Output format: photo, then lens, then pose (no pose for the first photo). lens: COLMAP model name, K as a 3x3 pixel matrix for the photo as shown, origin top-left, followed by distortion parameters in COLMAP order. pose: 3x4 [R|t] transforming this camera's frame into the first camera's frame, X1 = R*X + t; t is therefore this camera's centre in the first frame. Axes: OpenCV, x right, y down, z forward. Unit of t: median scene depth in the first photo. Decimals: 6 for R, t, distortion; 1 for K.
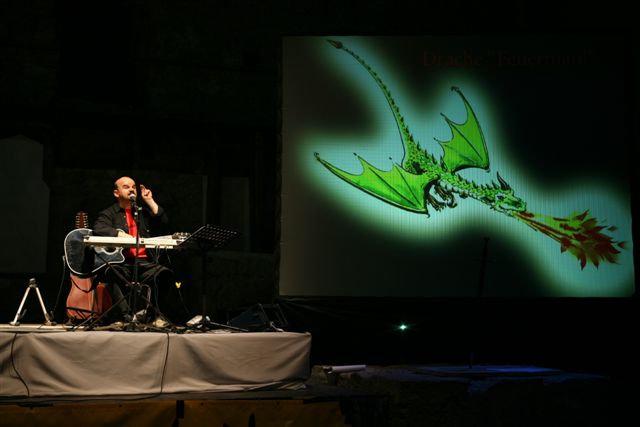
lens RADIAL K [[831.8, 0, 320.0], [0, 831.8, 213.5], [0, 0, 1]] dist [-0.002018, 0.046340]
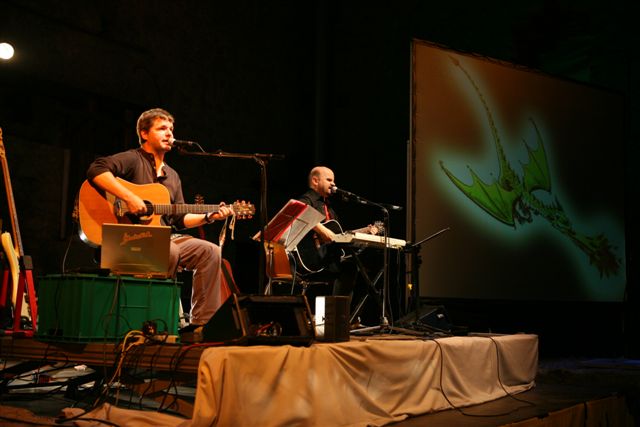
lens RADIAL K [[810.0, 0, 320.0], [0, 810.0, 213.5], [0, 0, 1]] dist [-0.010674, 0.061259]
pose [[0.808781, 0.074579, 0.583362, -0.793704], [-0.082752, 0.996490, -0.012666, 0.020309], [-0.582259, -0.038030, 0.812113, 0.280883]]
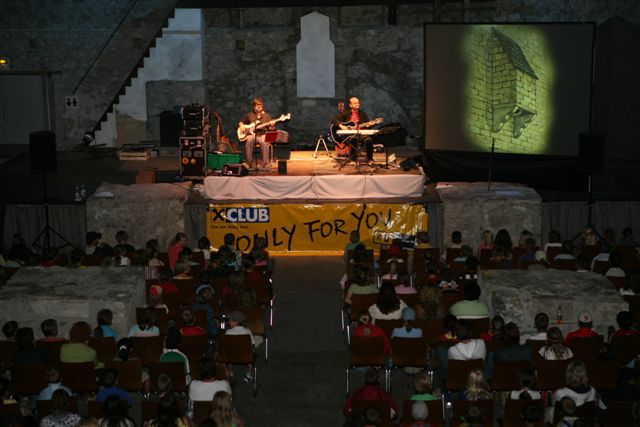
lens RADIAL K [[1235.3, 0, 320.0], [0, 1235.3, 213.5], [0, 0, 1]] dist [0.228675, -0.130838]
pose [[0.931910, 0.051850, -0.358965, 0.942128], [0.065277, 0.949588, 0.306629, -0.819196], [0.356767, -0.309183, 0.881546, -2.189332]]
